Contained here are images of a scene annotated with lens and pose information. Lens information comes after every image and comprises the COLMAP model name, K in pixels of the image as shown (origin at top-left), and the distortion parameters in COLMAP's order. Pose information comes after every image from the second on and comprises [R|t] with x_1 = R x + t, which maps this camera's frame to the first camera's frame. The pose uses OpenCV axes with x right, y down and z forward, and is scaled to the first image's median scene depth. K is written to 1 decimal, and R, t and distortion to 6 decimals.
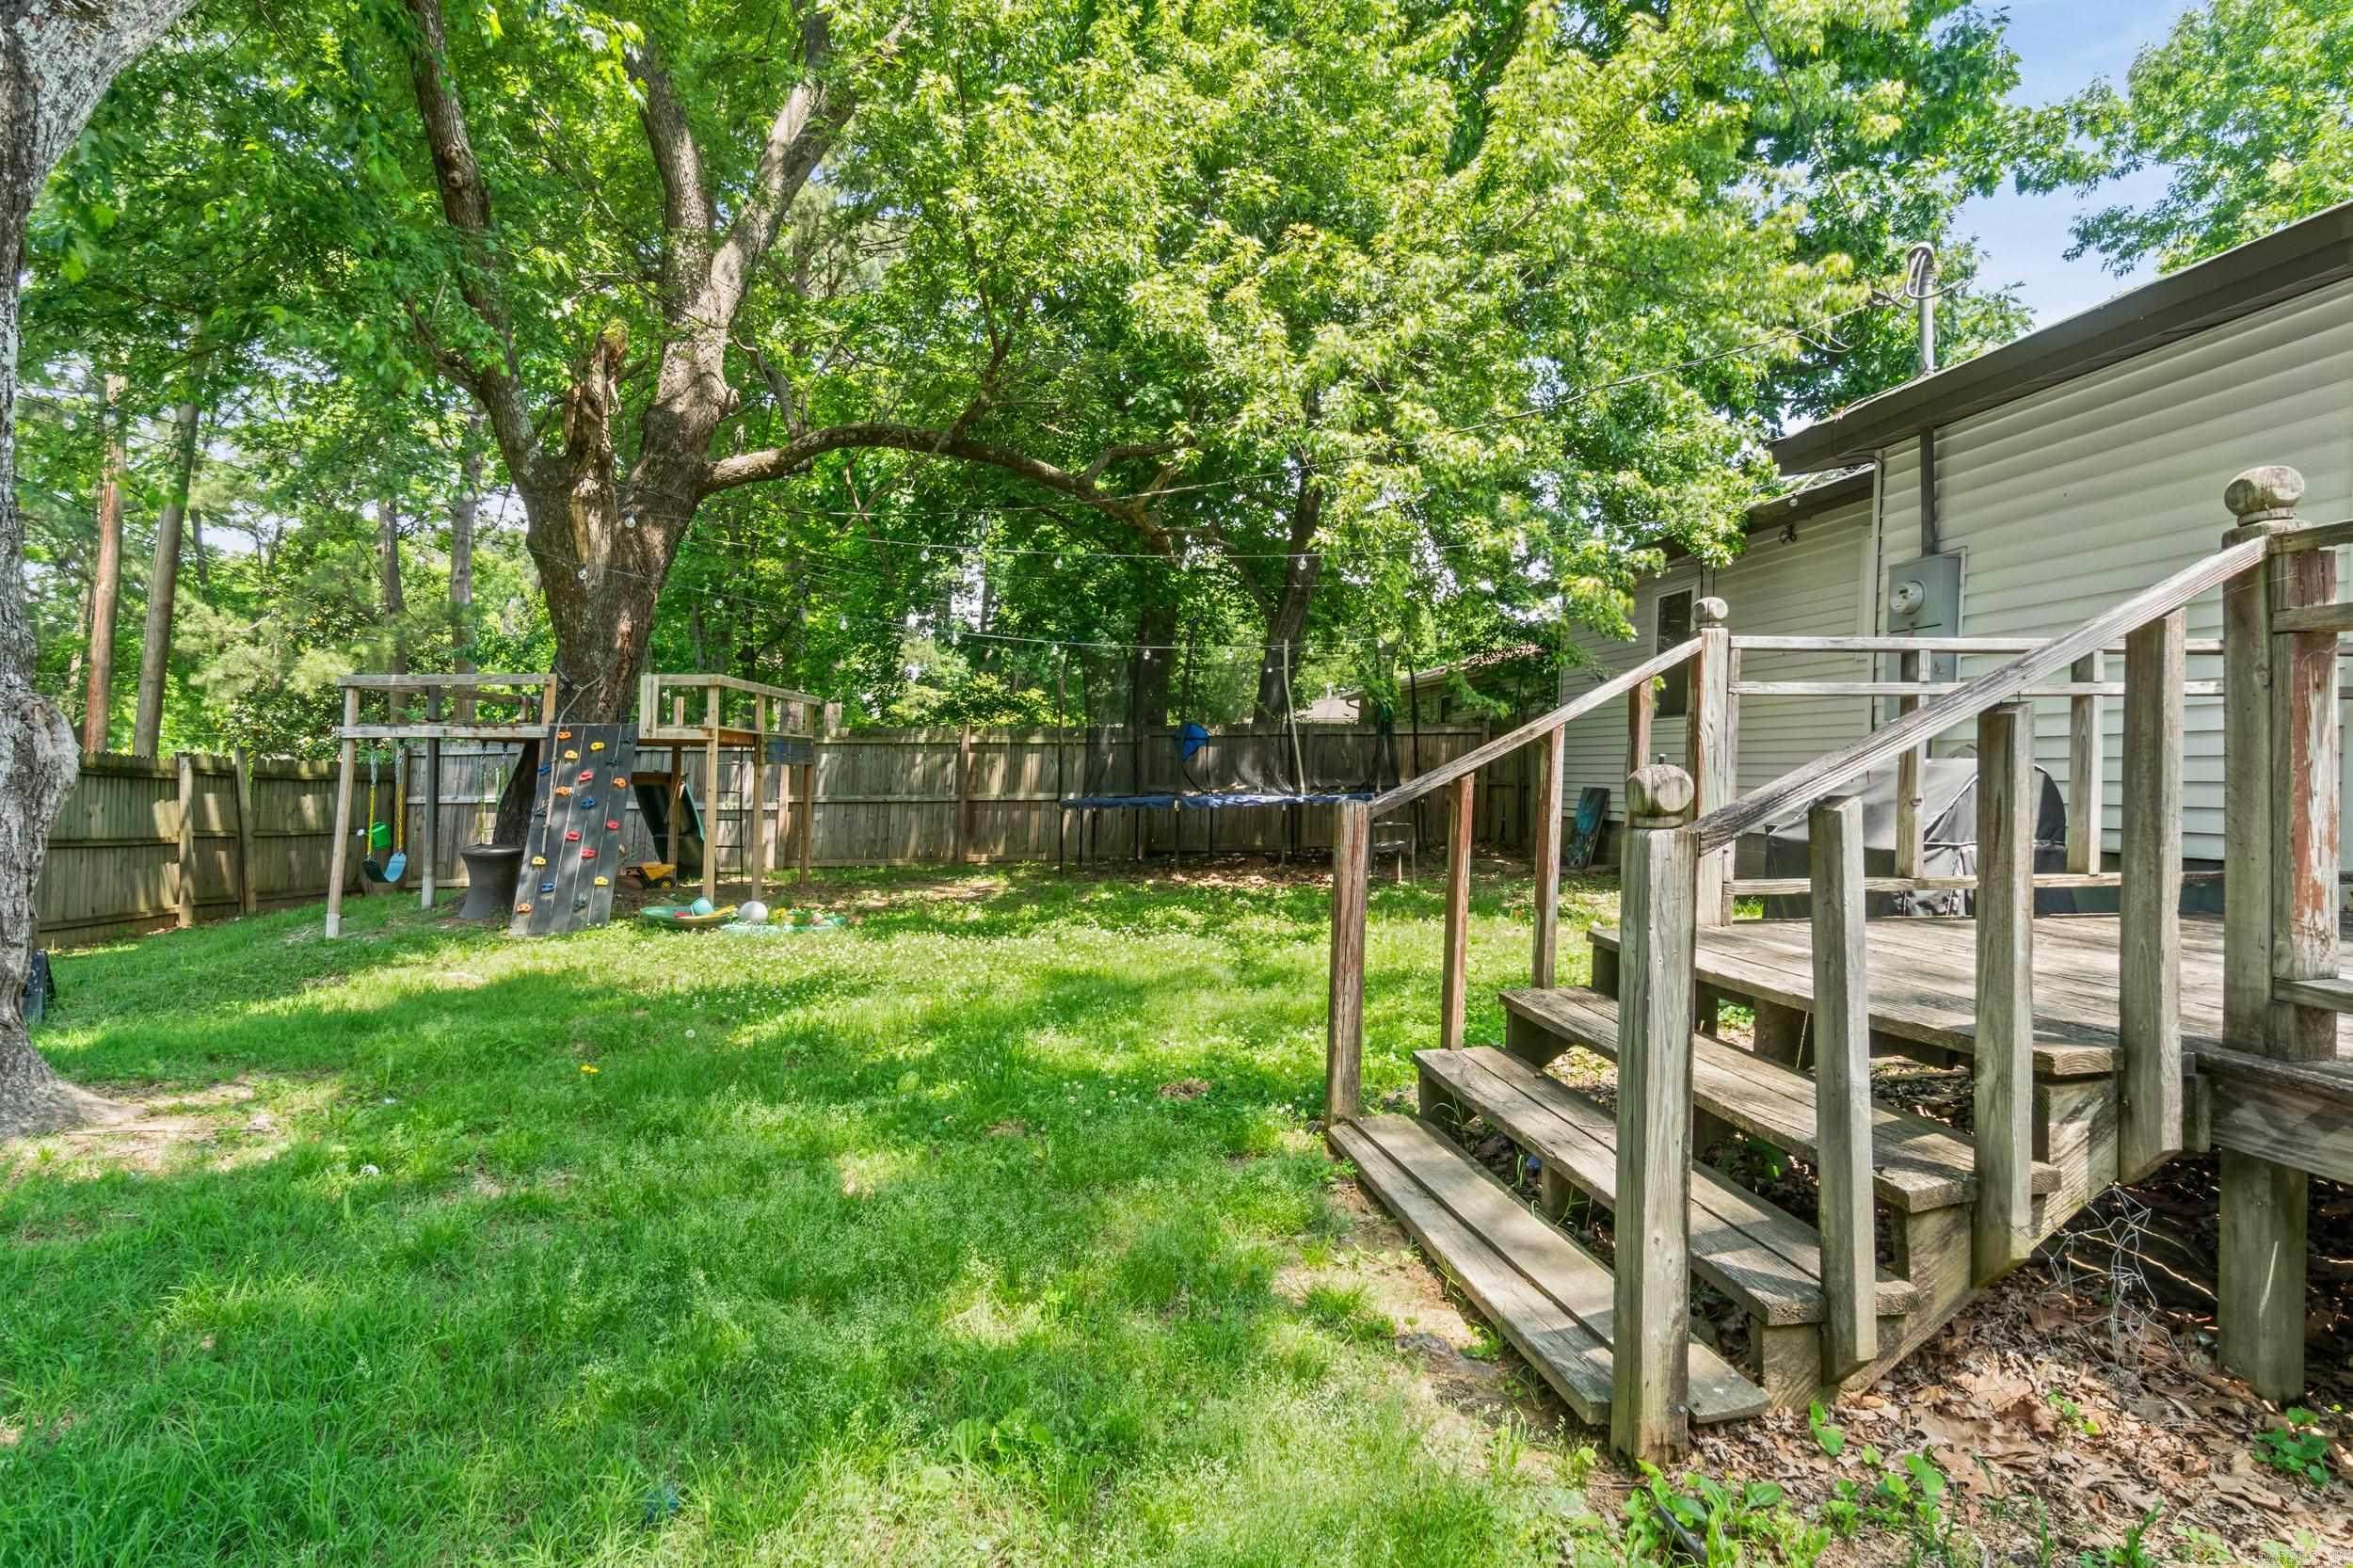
lens RADIAL K [[1196.2, 0, 1179.7], [0, 1196.2, 781.0], [0, 0, 1]] dist [-0.005283, 0.002639]
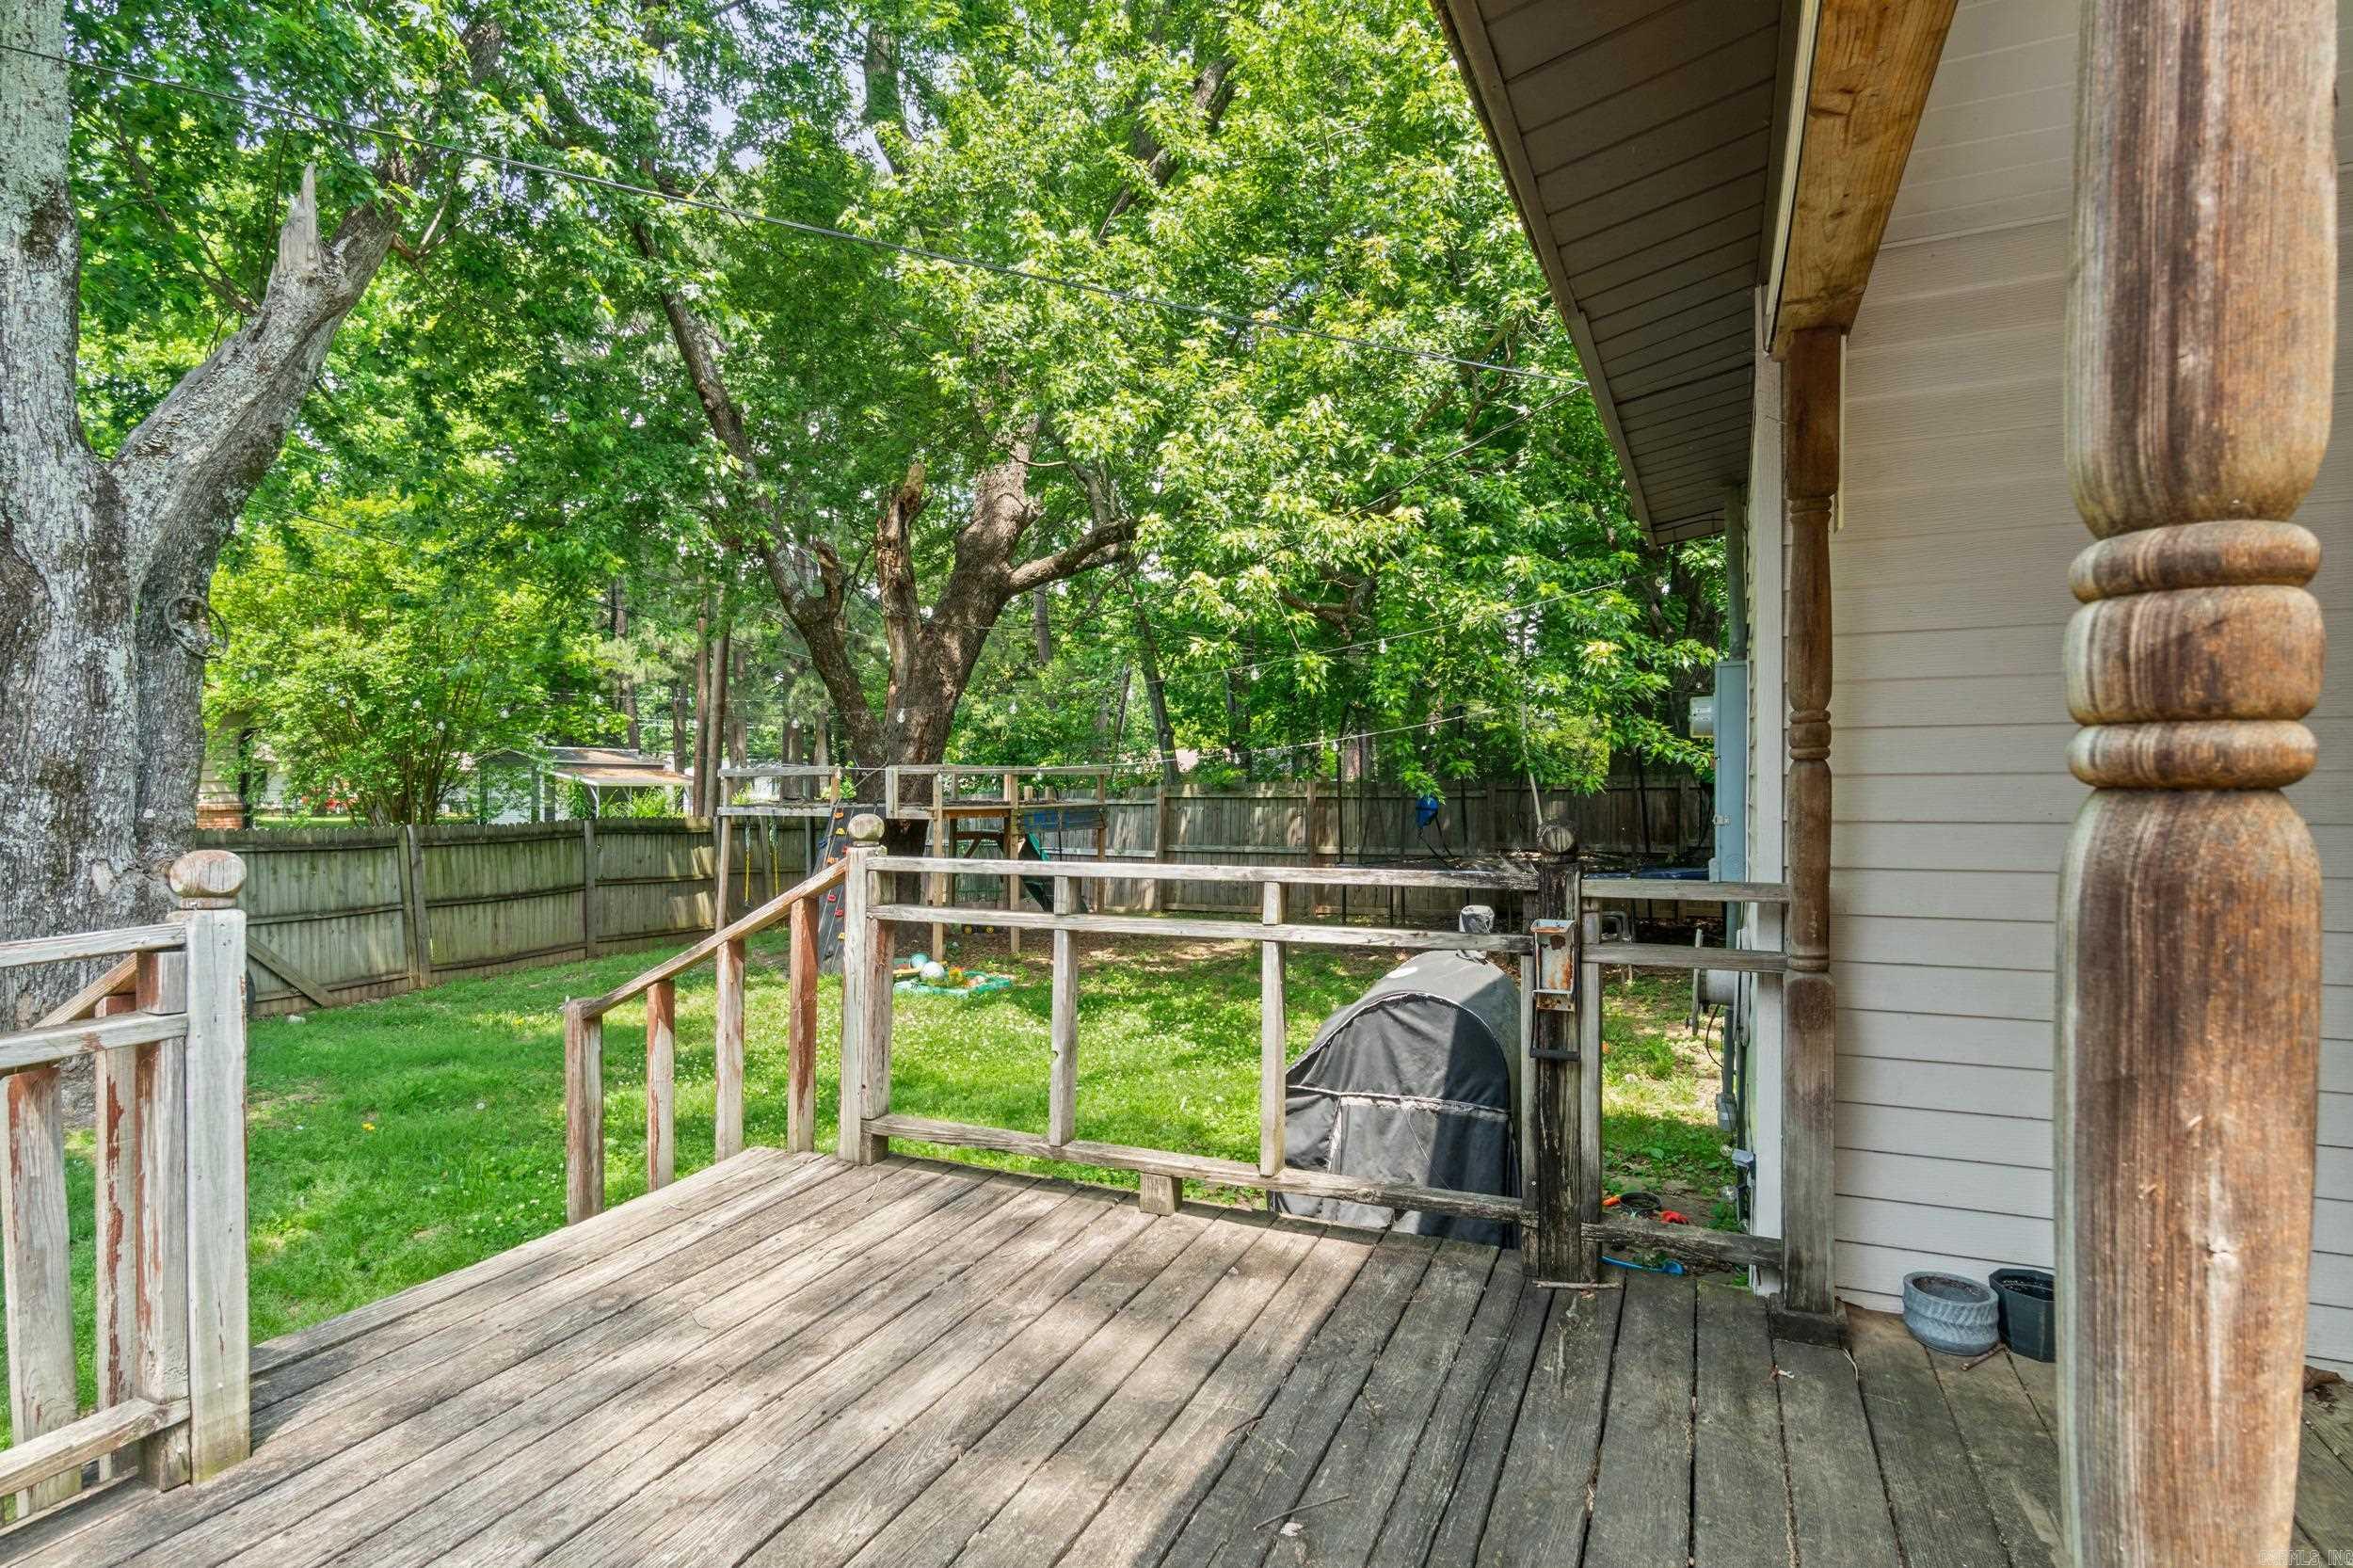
lens RADIAL K [[1196.2, 0, 1183.5], [0, 1196.2, 783.2], [0, 0, 1]] dist [-0.005283, 0.002639]
pose [[0.852558, 0.002089, -0.522628, 1.164552], [-0.006801, 0.999952, -0.007099, -0.173344], [0.522588, 0.009606, 0.852531, 0.325782]]
